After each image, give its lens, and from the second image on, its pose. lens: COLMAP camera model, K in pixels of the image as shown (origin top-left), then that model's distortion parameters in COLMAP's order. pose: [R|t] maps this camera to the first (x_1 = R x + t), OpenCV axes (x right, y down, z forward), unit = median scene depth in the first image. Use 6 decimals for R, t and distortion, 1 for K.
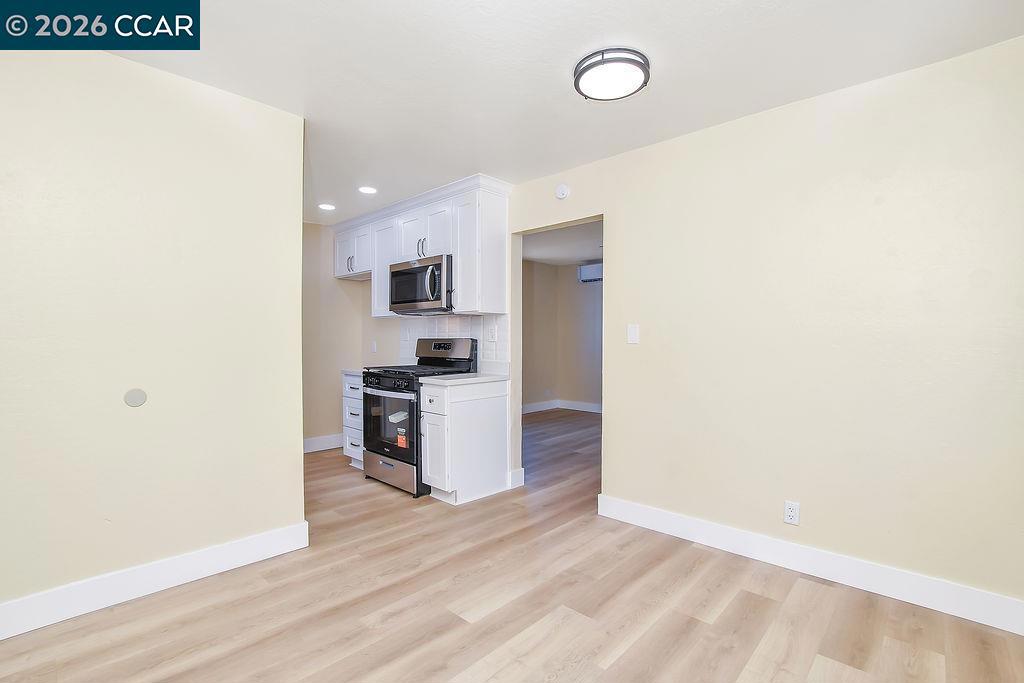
lens RADIAL K [[463.3, 0, 512.3], [0, 463.3, 341.4], [0, 0, 1]] dist [-0.036345, 0.000466]
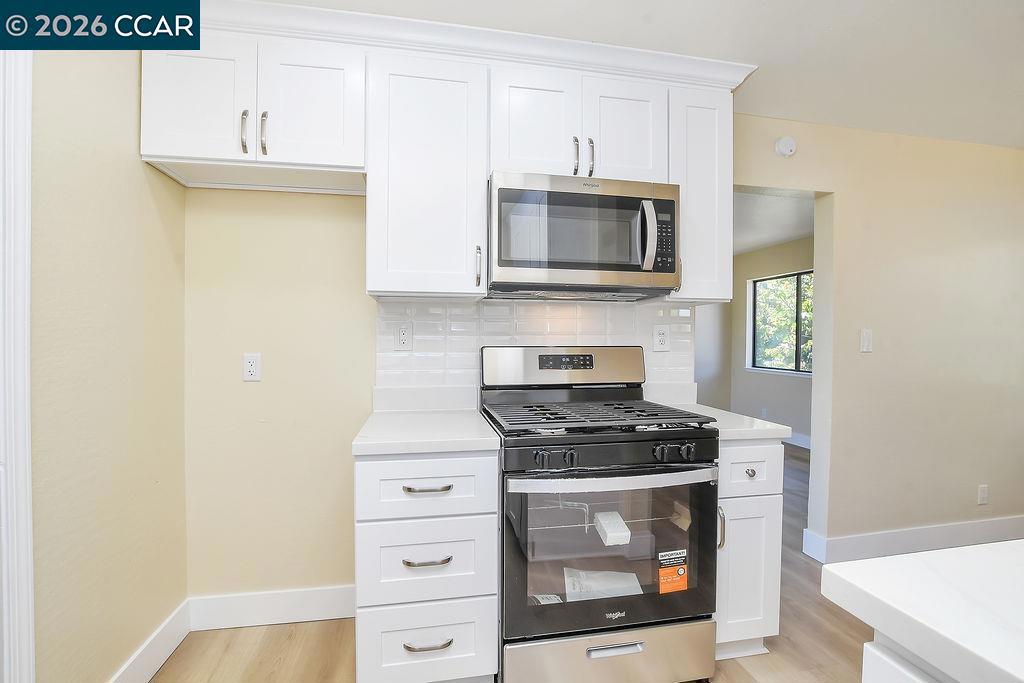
lens RADIAL K [[463.3, 0, 511.8], [0, 463.3, 344.6], [0, 0, 1]] dist [-0.036345, 0.000466]
pose [[0.585360, -0.002476, 0.810770, -0.687370], [-0.005809, 0.999957, 0.007248, -0.010497], [-0.810753, -0.008953, 0.585321, 0.877399]]
